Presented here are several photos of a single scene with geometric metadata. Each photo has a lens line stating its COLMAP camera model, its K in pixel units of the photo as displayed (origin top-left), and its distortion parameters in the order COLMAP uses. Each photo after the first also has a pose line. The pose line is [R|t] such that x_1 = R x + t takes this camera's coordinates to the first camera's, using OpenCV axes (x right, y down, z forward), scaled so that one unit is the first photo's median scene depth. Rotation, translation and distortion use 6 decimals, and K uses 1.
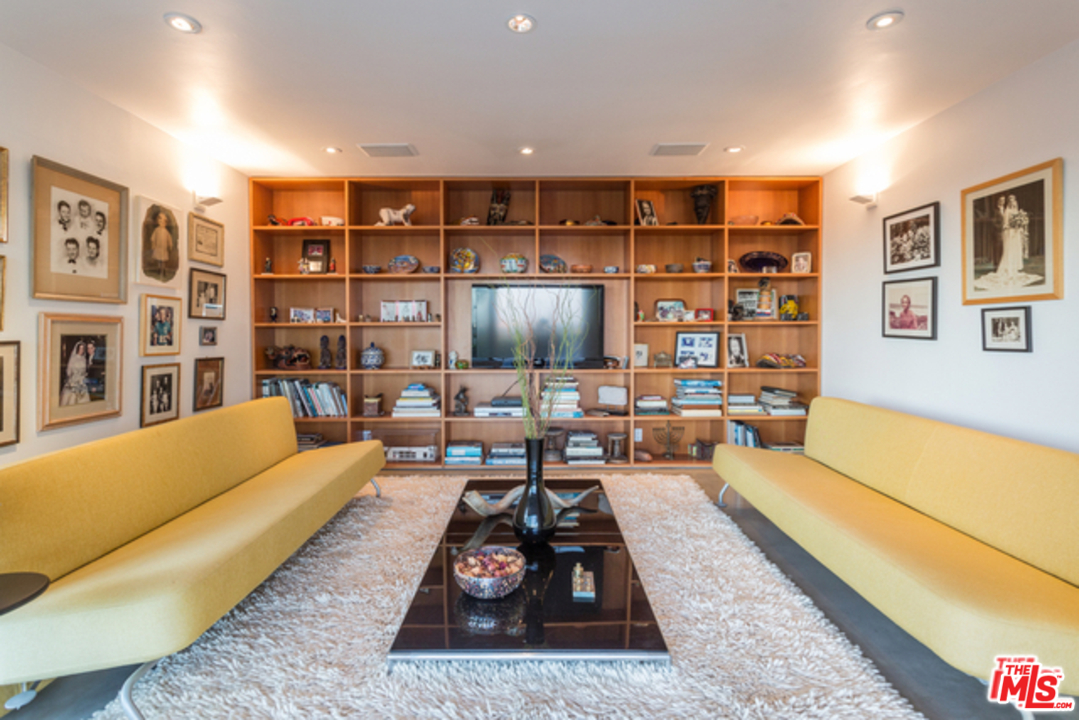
lens RADIAL K [[504.9, 0, 539.5], [0, 504.9, 333.3], [0, 0, 1]] dist [-0.000380, 0.000318]
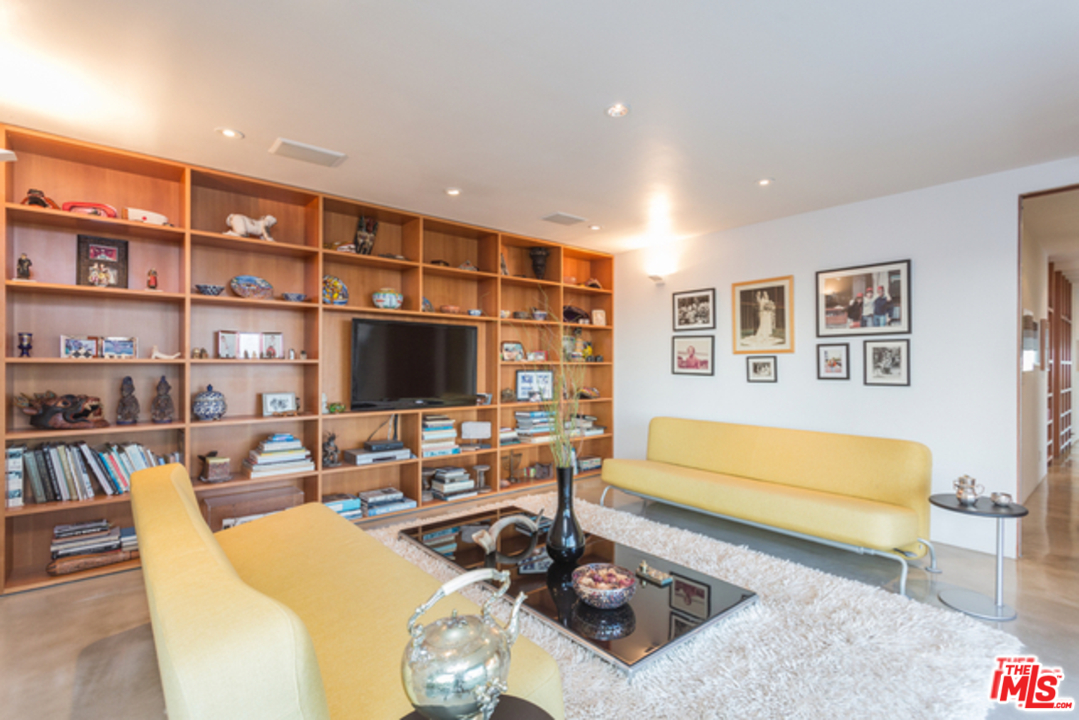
lens RADIAL K [[493.3, 0, 539.5], [0, 493.3, 360.0], [0, 0, 1]] dist [0.001745, 0.000545]
pose [[0.775403, 0.011751, 0.631357, -0.431352], [0.001721, 0.999784, -0.020722, -0.003386], [-0.631464, 0.017155, 0.775215, 0.109004]]
